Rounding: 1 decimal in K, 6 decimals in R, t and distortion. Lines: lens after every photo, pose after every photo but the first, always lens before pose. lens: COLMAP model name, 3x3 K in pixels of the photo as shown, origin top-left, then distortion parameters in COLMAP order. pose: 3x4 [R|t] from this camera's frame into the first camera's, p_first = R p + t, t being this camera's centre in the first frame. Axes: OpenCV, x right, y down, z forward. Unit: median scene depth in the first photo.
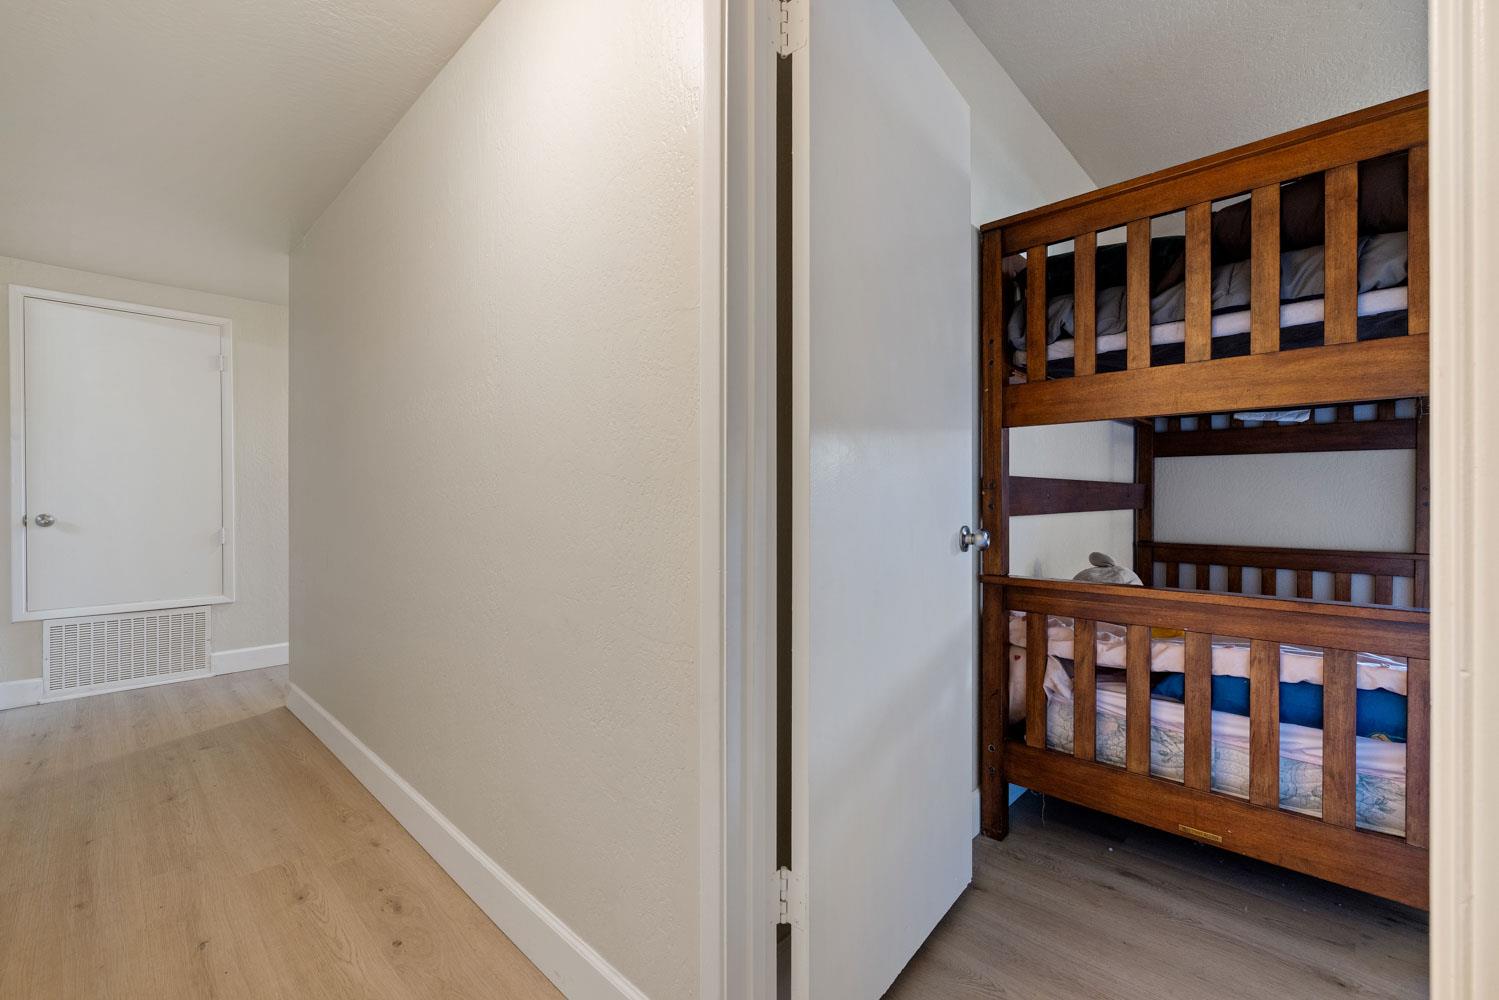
lens RADIAL K [[643.6, 0, 739.9], [0, 643.6, 489.7], [0, 0, 1]] dist [-0.000799, 0.000078]
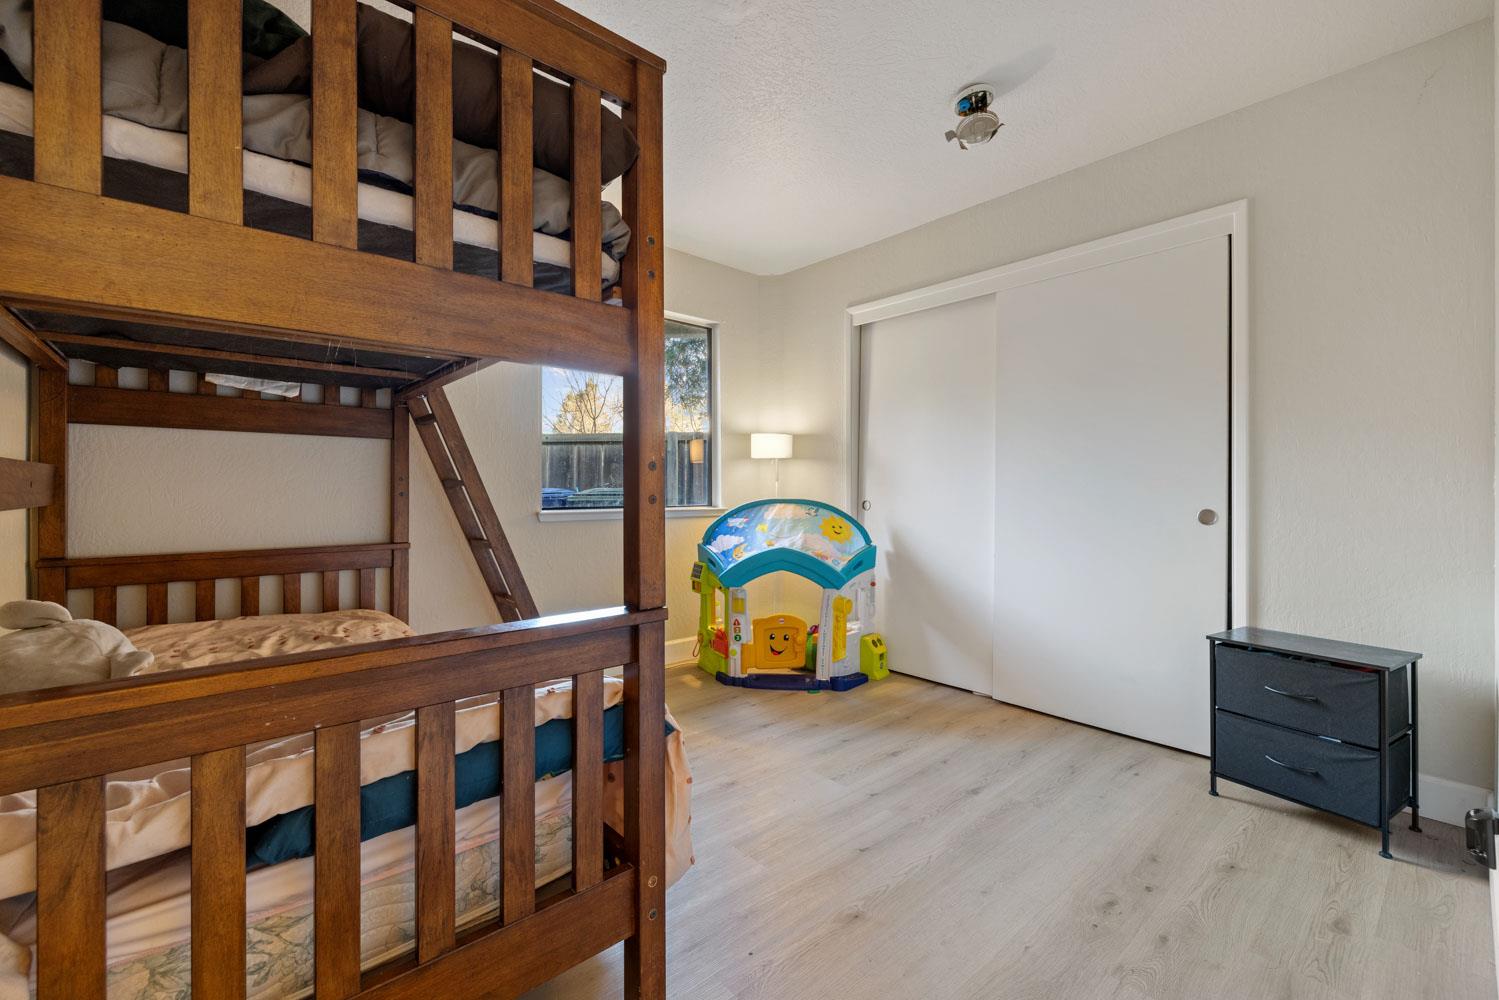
lens RADIAL K [[622.9, 0, 749.5], [0, 622.9, 500.0], [0, 0, 1]] dist [-0.012620, 0.000303]
pose [[0.070517, -0.019643, 0.997317, 0.177283], [-0.012492, 0.999710, 0.020573, 0.006618], [-0.997432, -0.013909, 0.070251, 0.548733]]
